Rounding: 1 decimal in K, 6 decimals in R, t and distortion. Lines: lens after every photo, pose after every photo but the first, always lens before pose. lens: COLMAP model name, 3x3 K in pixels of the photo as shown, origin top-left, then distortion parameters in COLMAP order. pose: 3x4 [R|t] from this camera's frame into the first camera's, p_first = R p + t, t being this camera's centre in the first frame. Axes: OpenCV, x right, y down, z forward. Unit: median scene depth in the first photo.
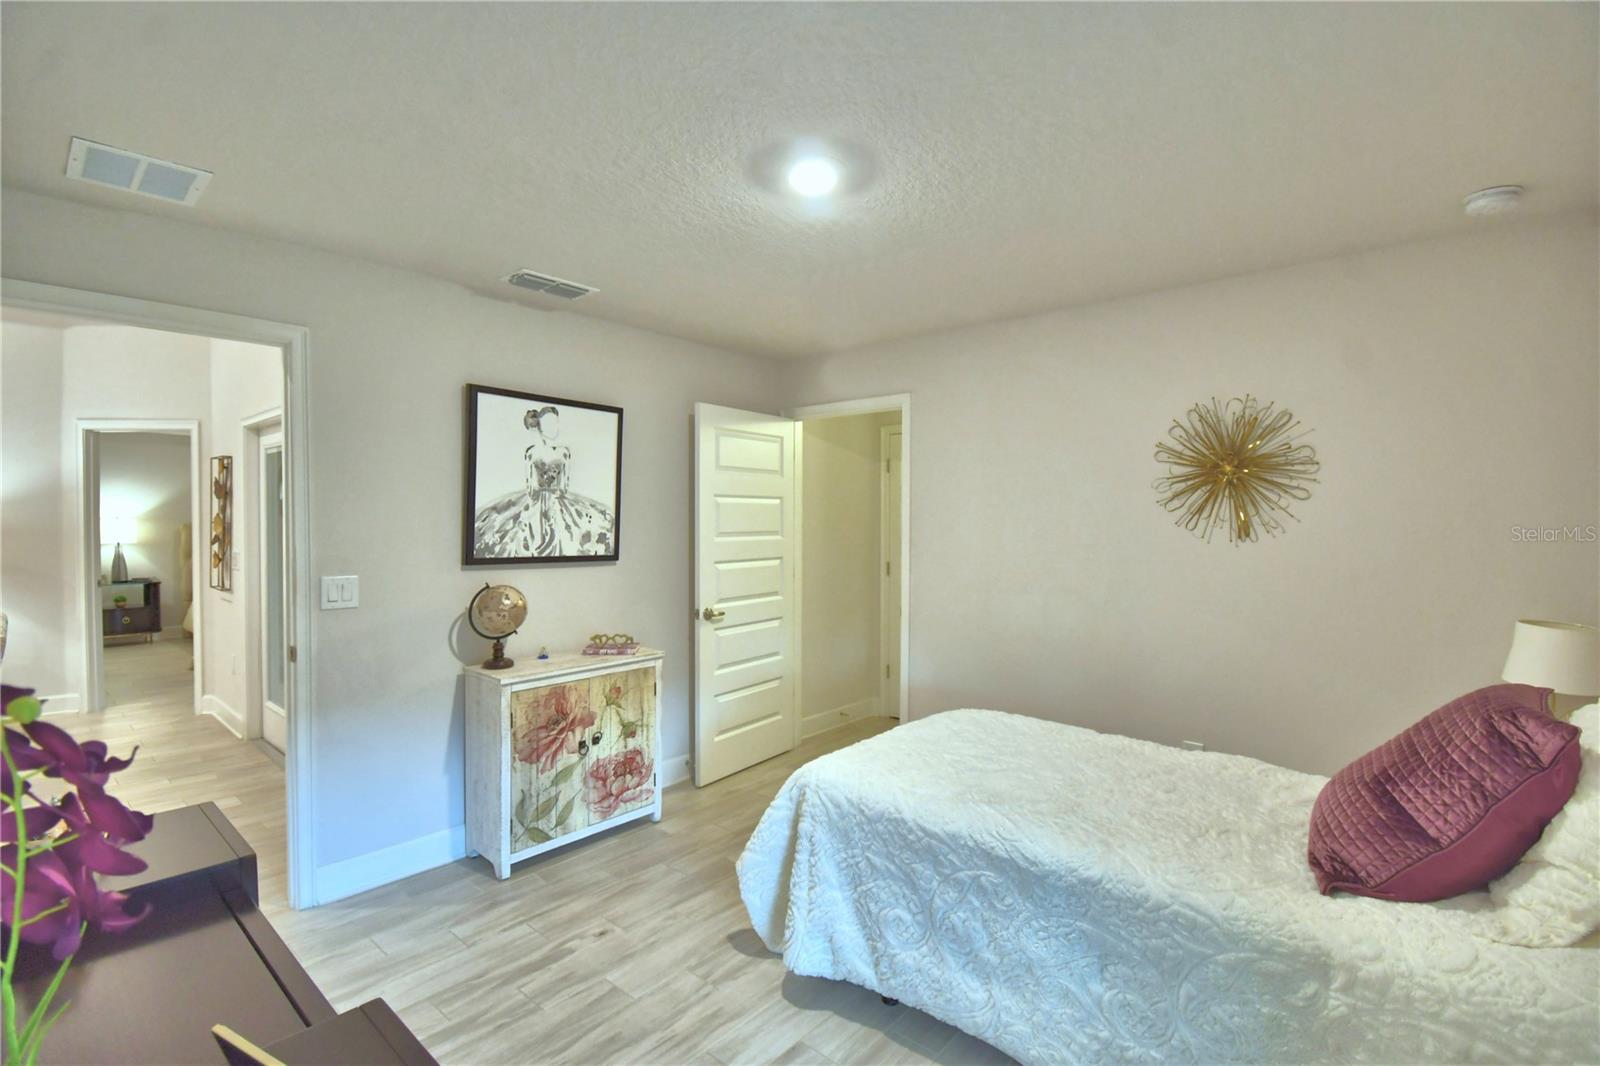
lens RADIAL K [[700.0, 0, 786.3], [0, 700.0, 532.3], [0, 0, 1]] dist [0.010163, -0.018210]
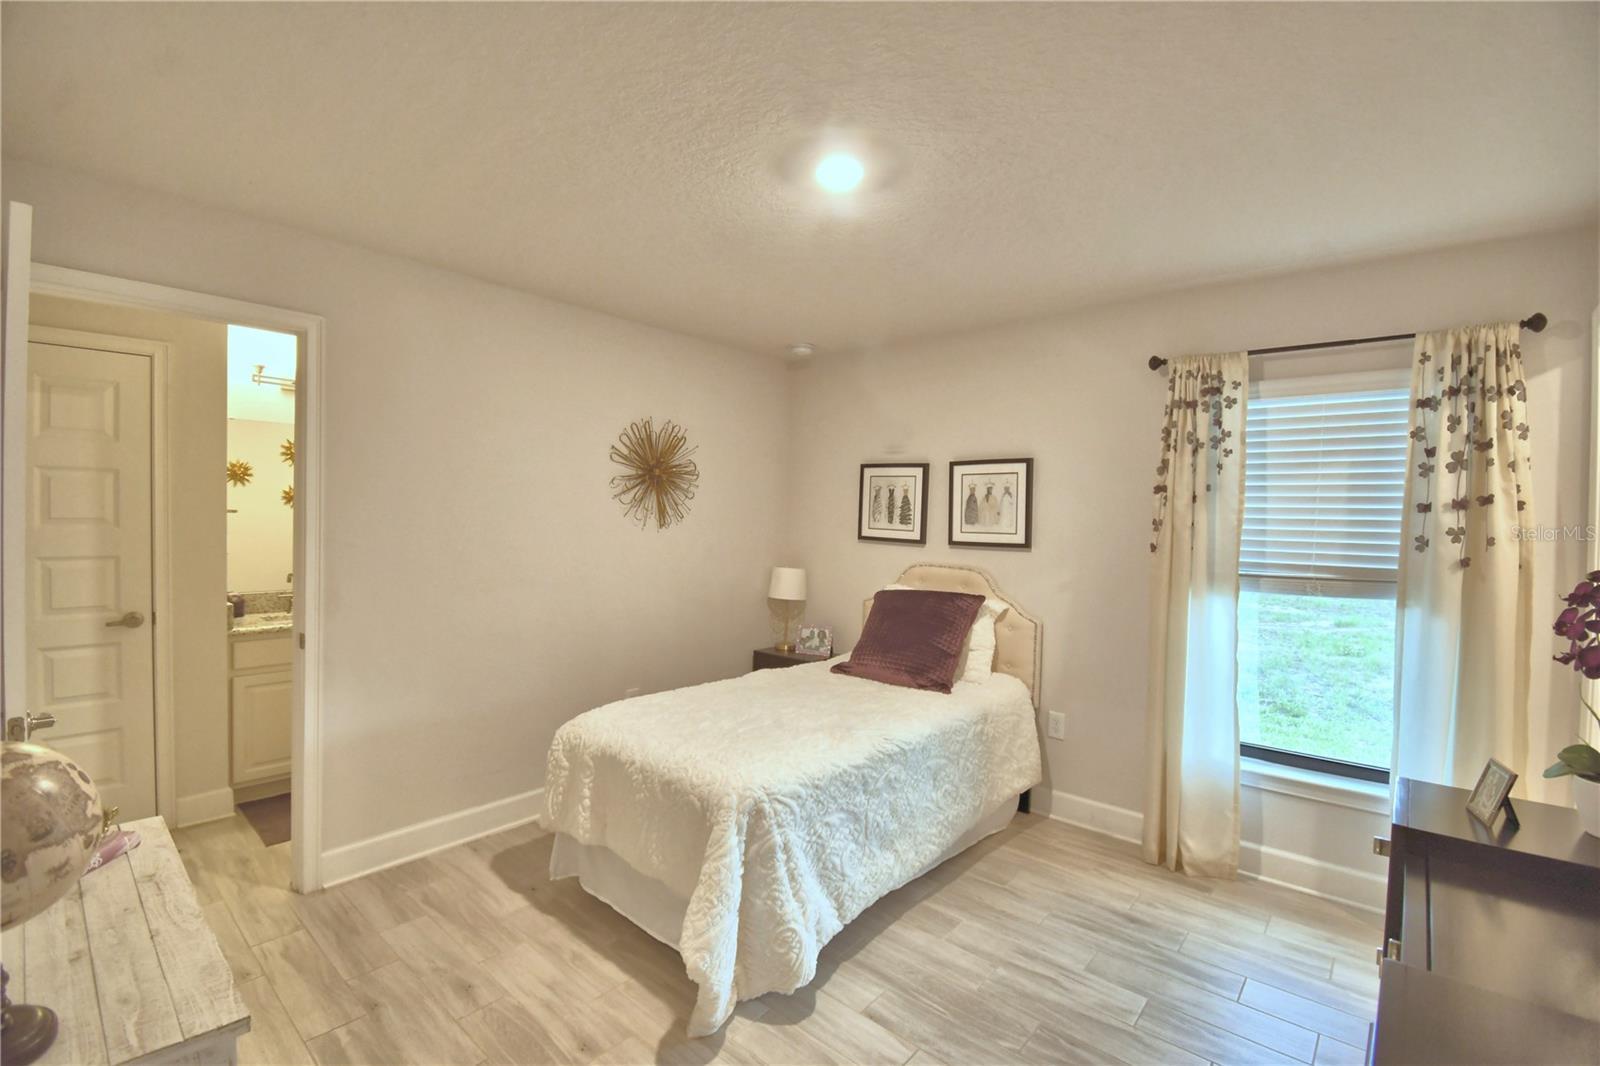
lens RADIAL K [[700.0, 0, 796.6], [0, 700.0, 528.5], [0, 0, 1]] dist [0.010163, -0.018210]
pose [[0.022552, -0.014166, 0.999645, -0.957980], [0.008701, 0.999865, 0.013973, -0.005123], [-0.999708, 0.008383, 0.022672, 1.016690]]
